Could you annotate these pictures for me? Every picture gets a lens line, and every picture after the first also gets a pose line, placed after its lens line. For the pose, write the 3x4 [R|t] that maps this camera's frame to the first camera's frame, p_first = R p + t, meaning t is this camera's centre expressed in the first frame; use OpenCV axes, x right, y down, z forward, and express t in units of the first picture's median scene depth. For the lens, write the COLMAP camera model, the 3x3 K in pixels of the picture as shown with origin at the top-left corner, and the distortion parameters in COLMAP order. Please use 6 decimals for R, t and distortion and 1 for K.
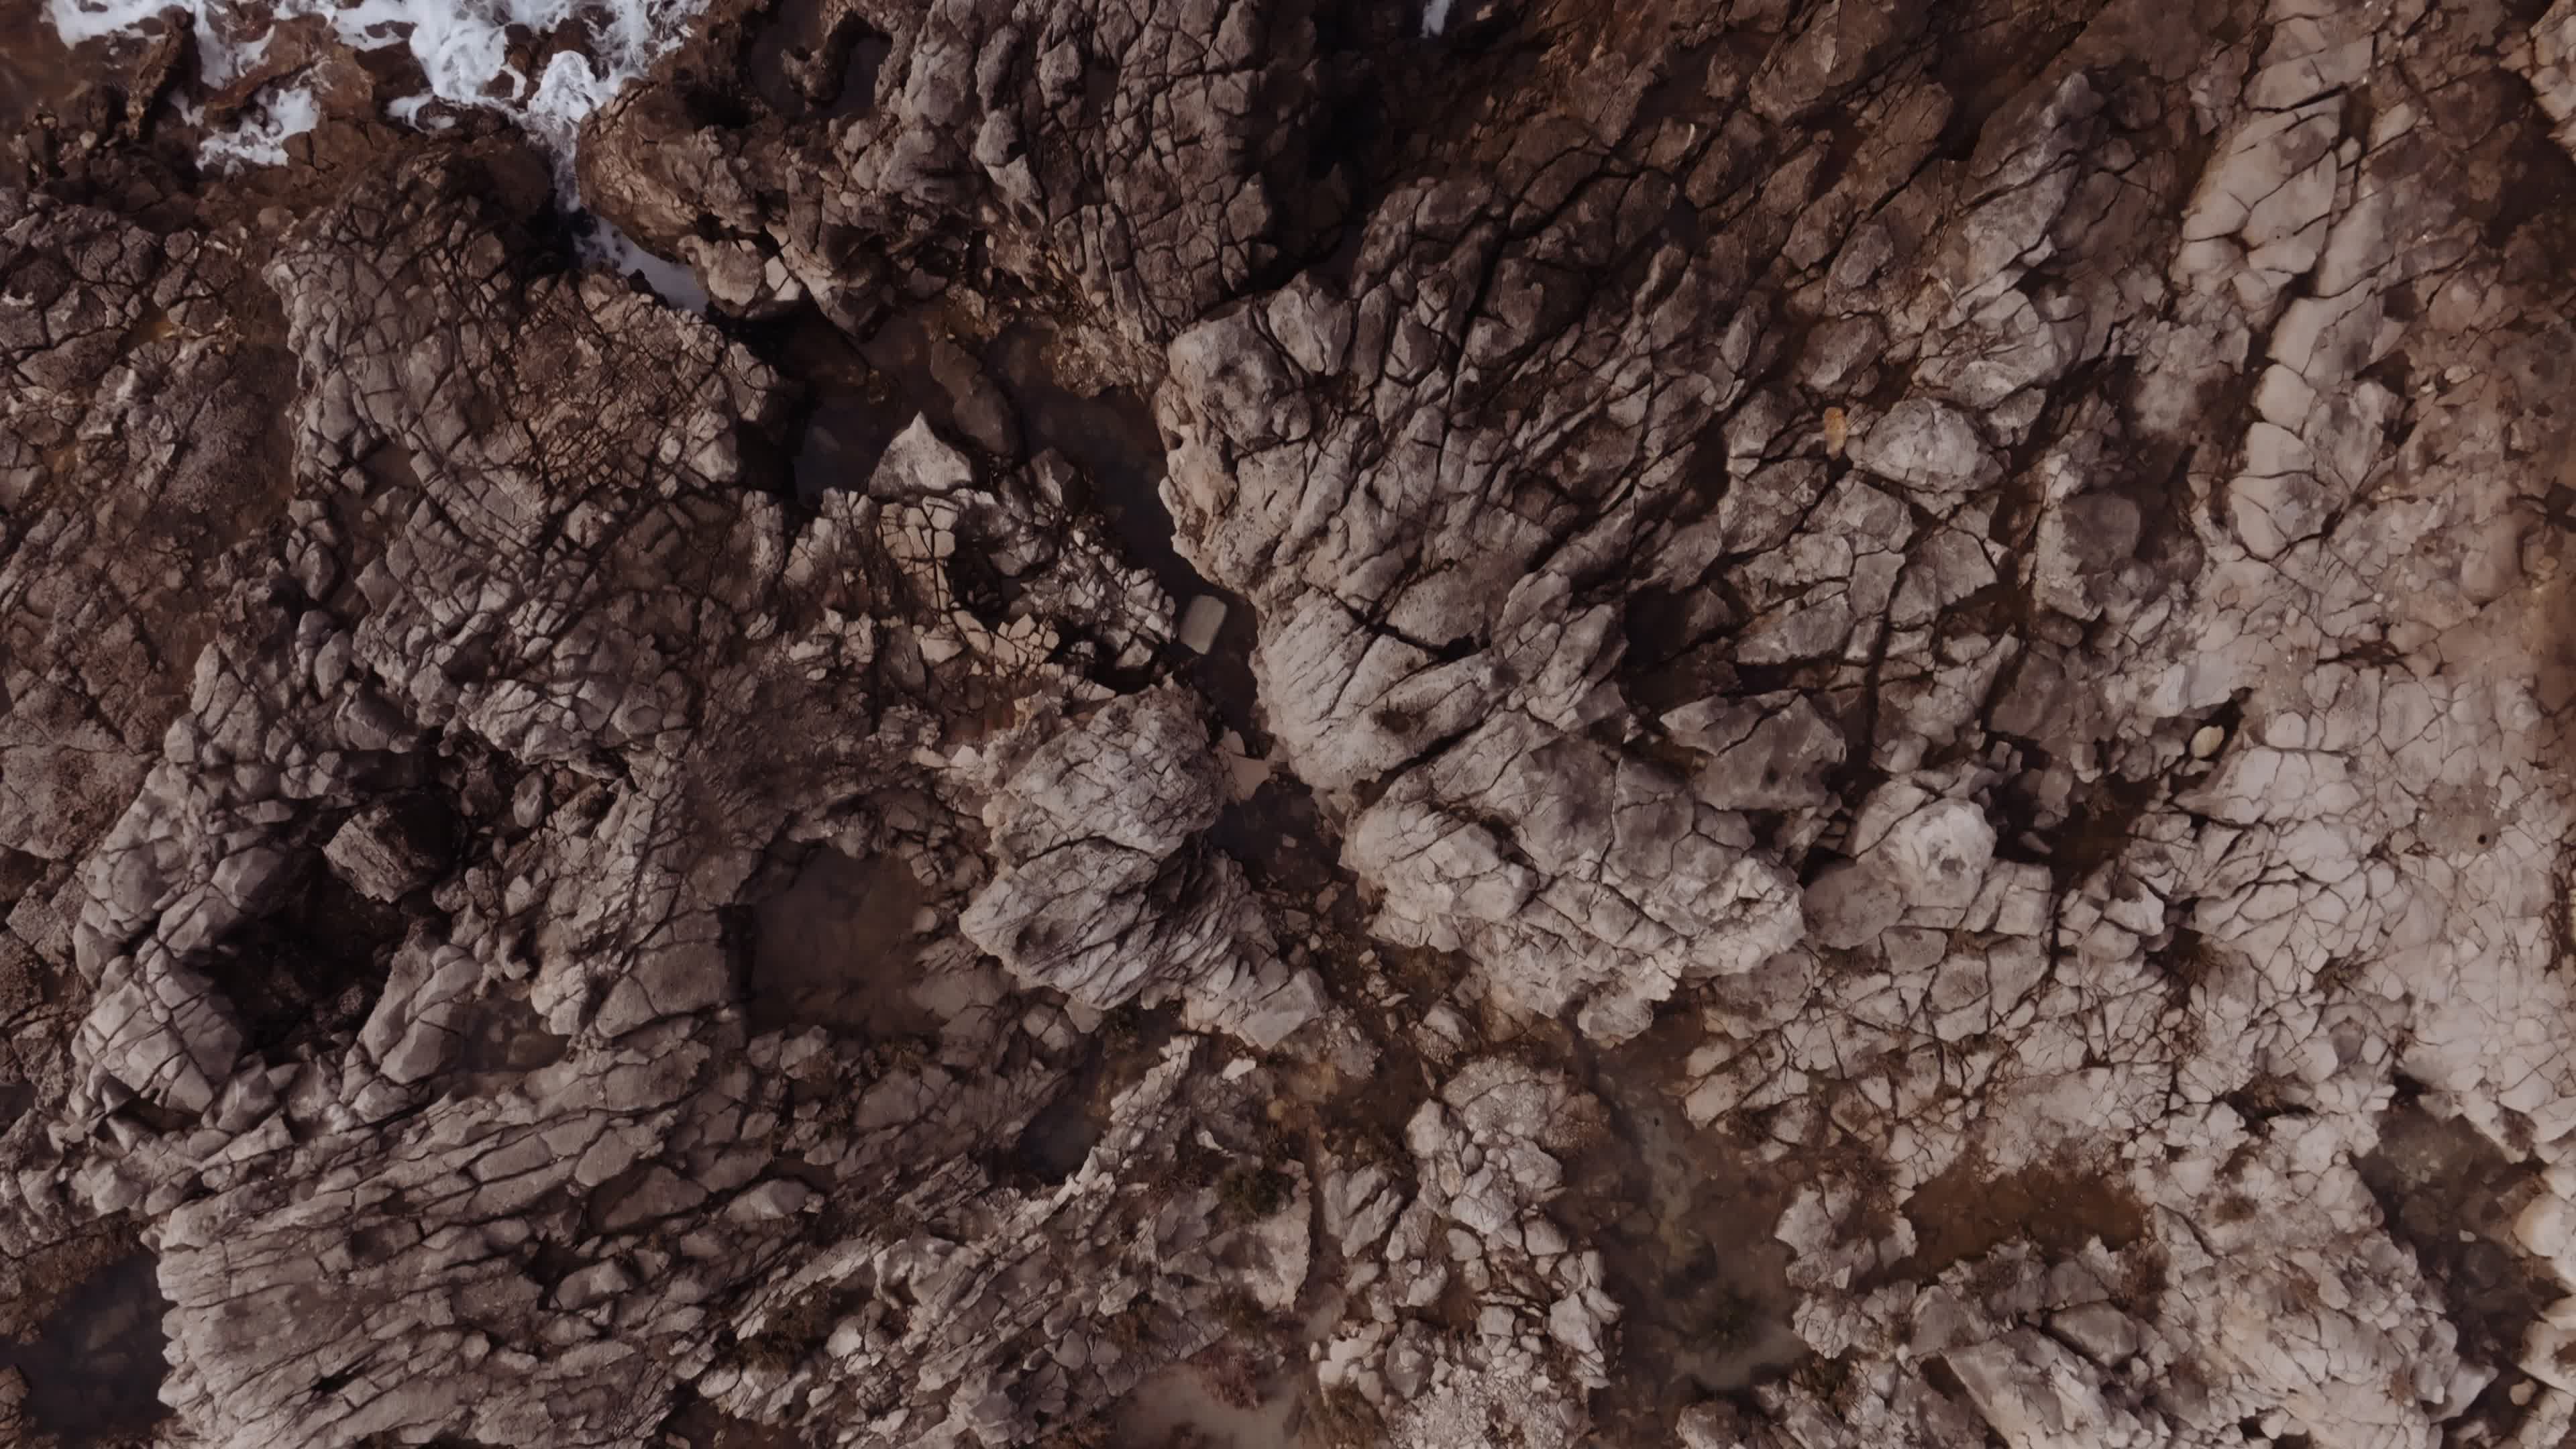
lens RADIAL K [[1813.6, 0, 1294.3], [0, 1813.6, 724.7], [0, 0, 1]] dist [-0.000304, 0.010749]
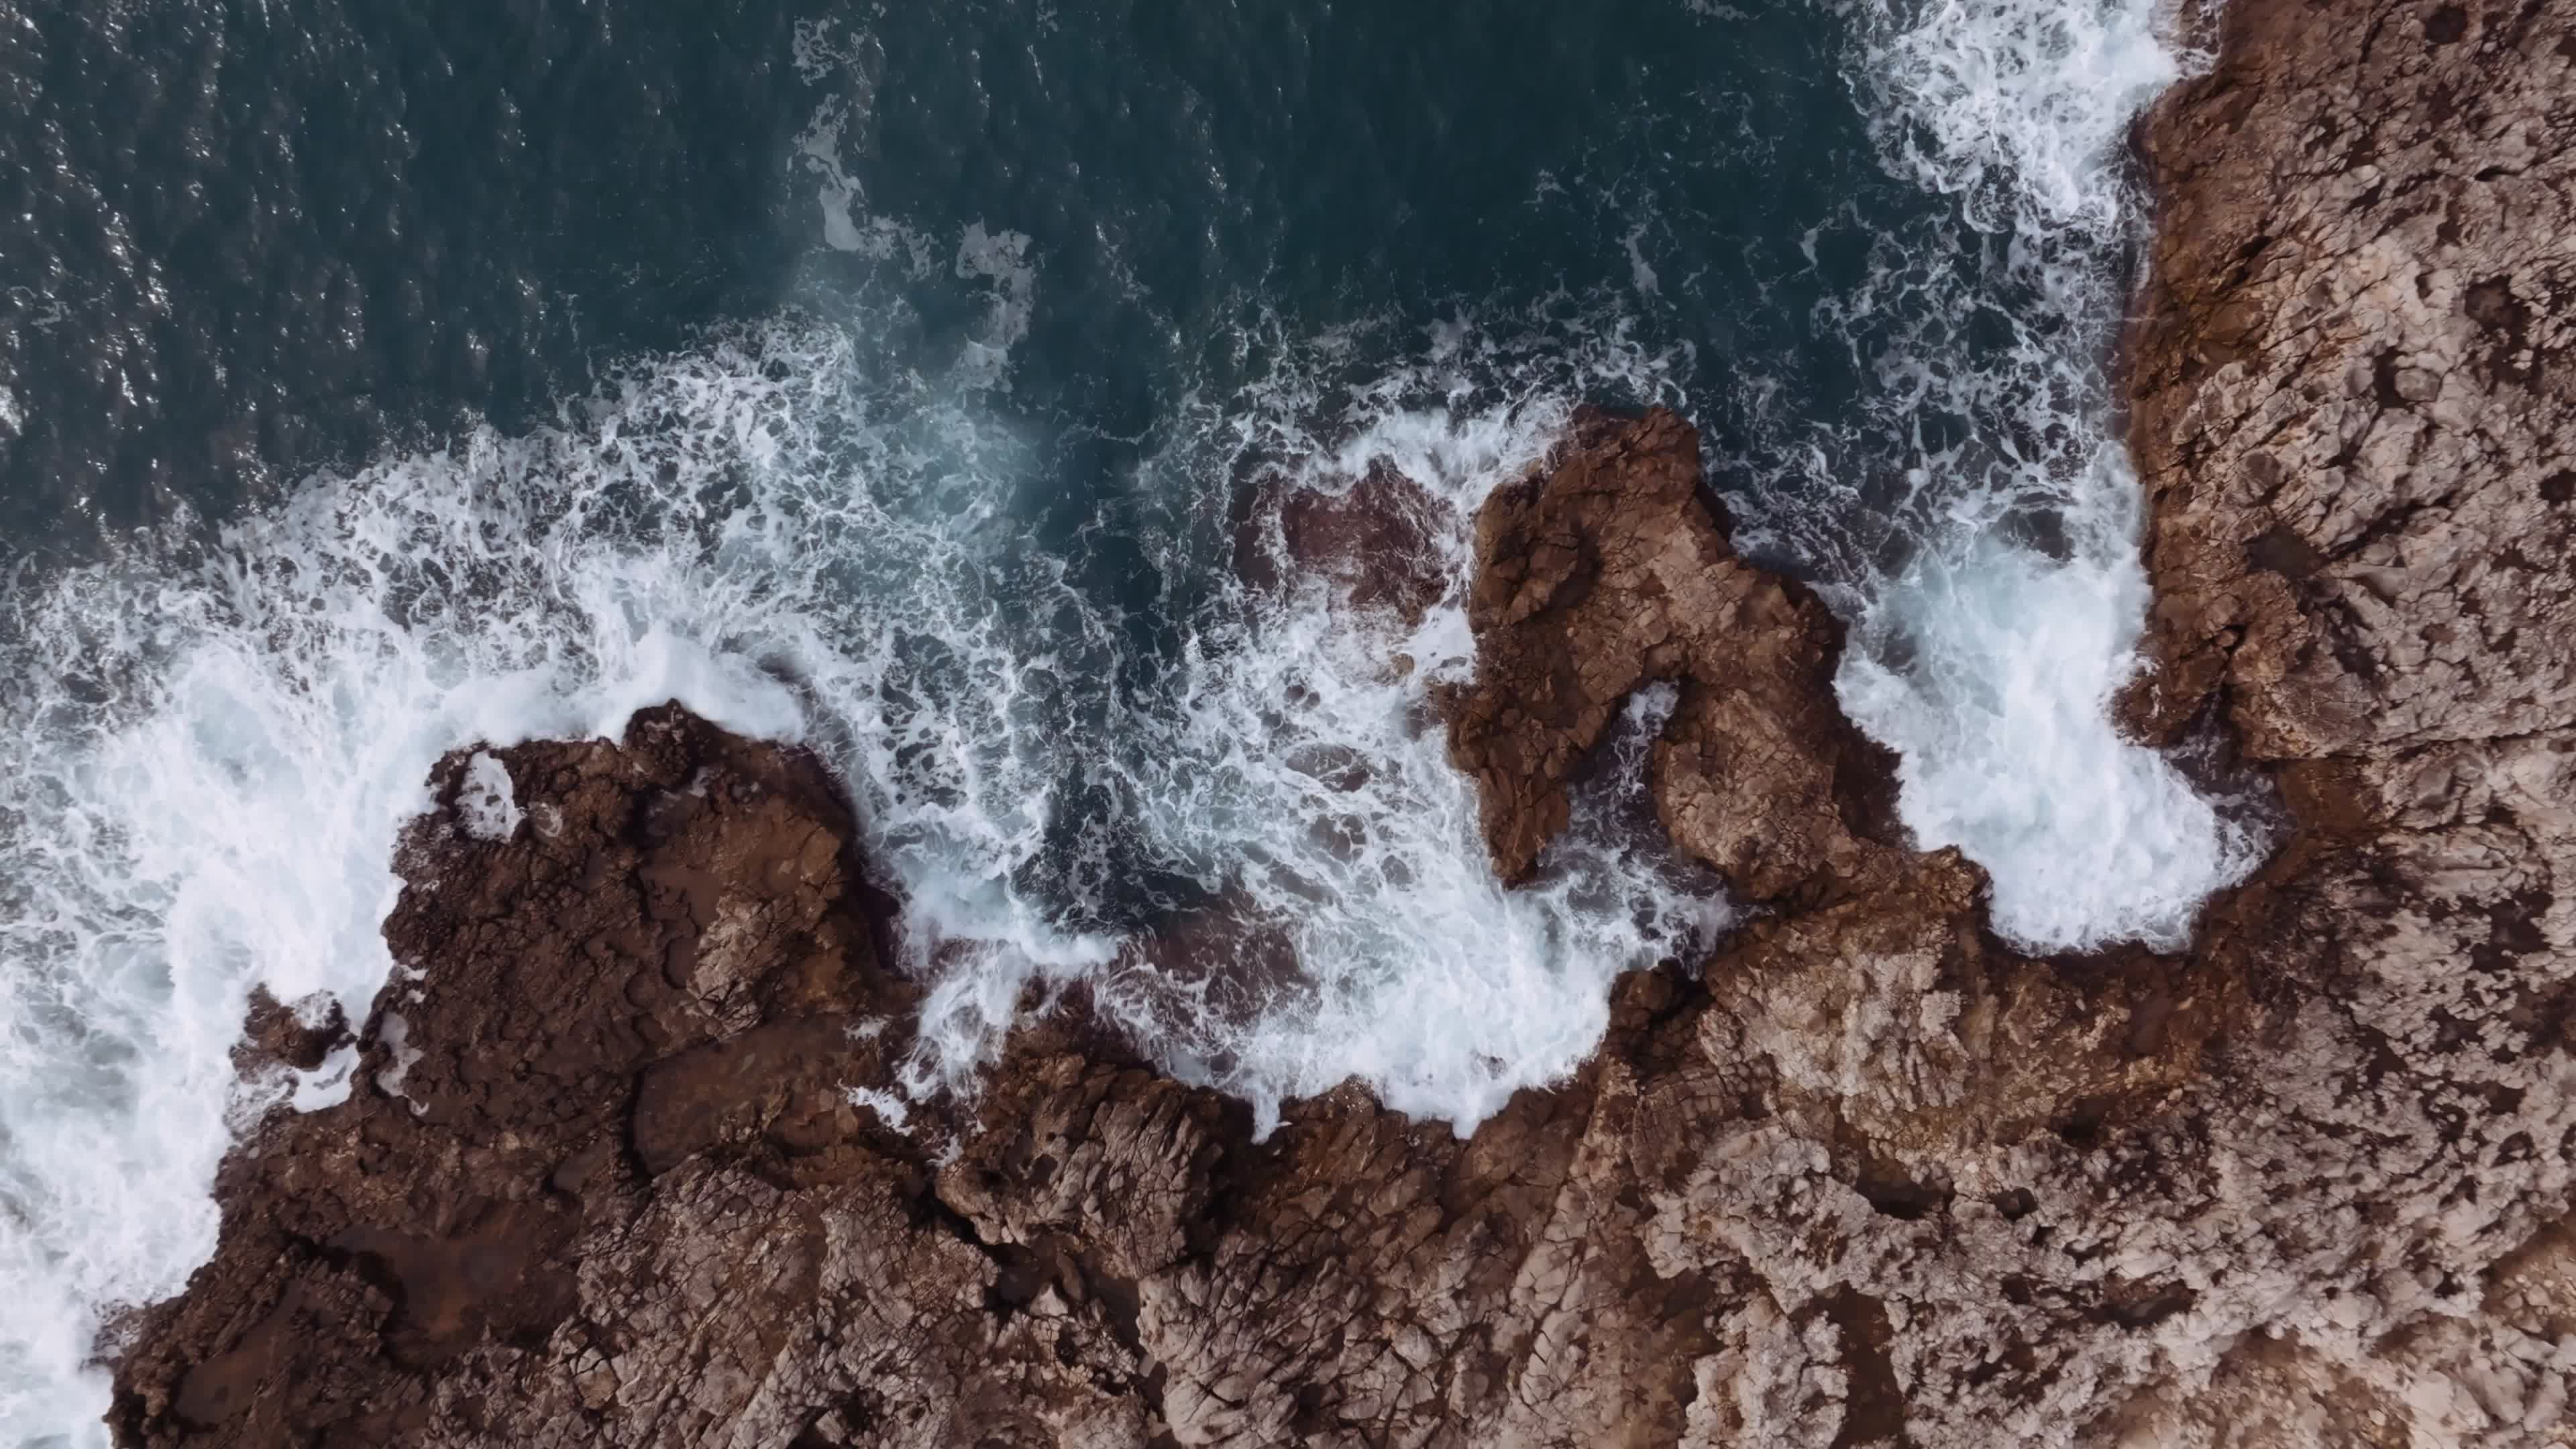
lens RADIAL K [[1813.6, 0, 1281.9], [0, 1813.6, 723.6], [0, 0, 1]] dist [-0.000304, 0.010749]
pose [[0.993945, 0.109702, -0.006248, 0.062118], [-0.109734, 0.993948, -0.005007, -1.053723], [0.005661, 0.005662, 0.999968, -1.750500]]
